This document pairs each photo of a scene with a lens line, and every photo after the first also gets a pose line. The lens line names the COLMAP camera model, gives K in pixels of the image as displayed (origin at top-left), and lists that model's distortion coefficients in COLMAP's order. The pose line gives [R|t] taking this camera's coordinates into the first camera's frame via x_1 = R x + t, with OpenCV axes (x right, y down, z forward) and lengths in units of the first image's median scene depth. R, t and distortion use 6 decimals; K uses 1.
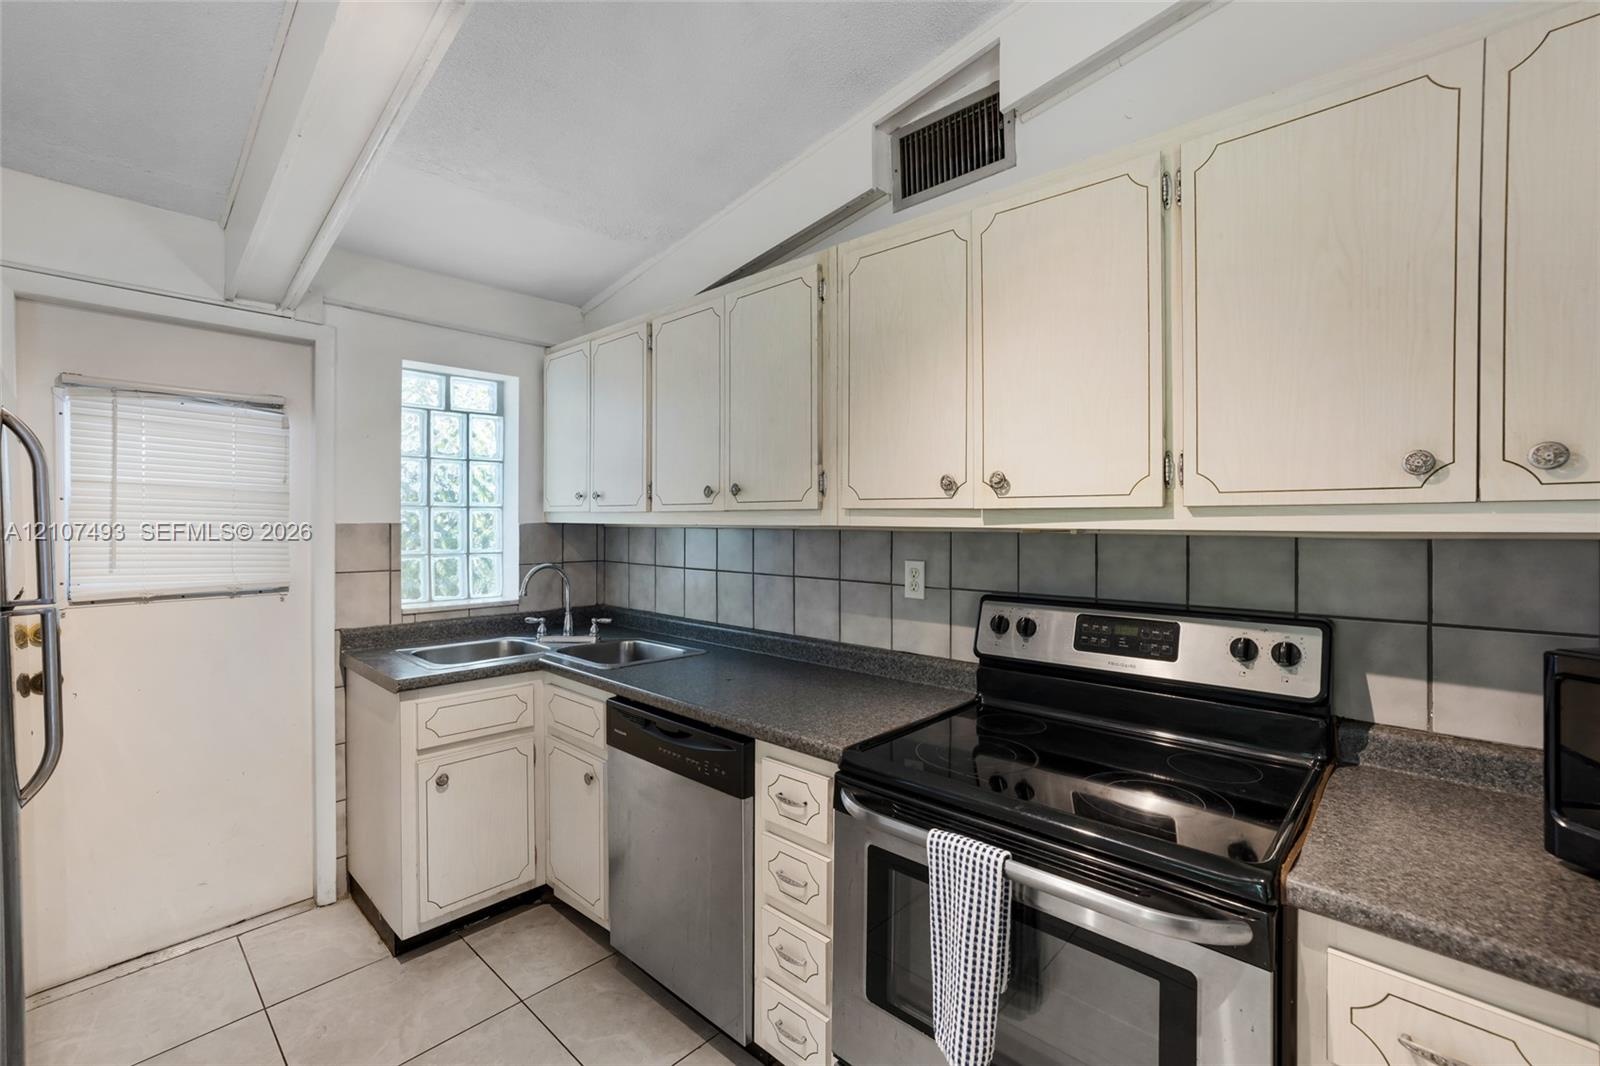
lens RADIAL K [[706.3, 0, 790.9], [0, 706.3, 534.2], [0, 0, 1]] dist [-0.060837, 0.035299]
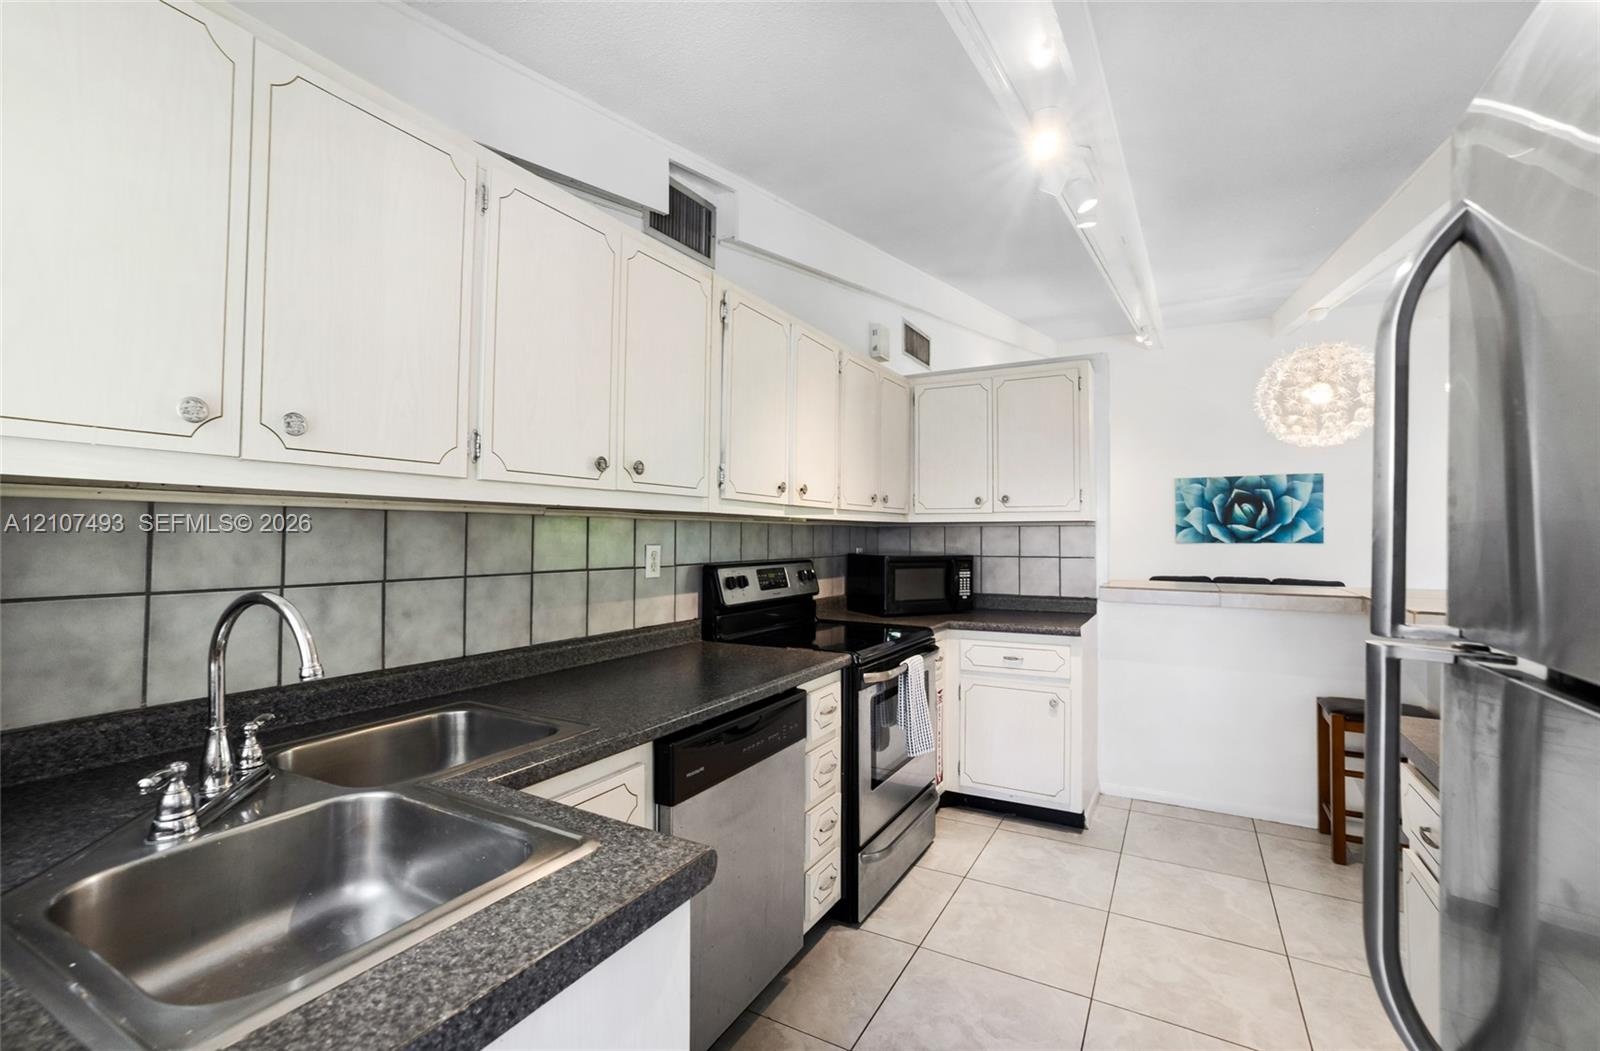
lens RADIAL K [[690.9, 0, 810.4], [0, 690.9, 523.0], [0, 0, 1]] dist [-0.052914, 0.031266]
pose [[-0.264067, 0.017417, 0.964347, -0.973238], [0.015938, 0.999779, -0.013693, 0.021205], [-0.964373, 0.011754, -0.264286, 1.041062]]
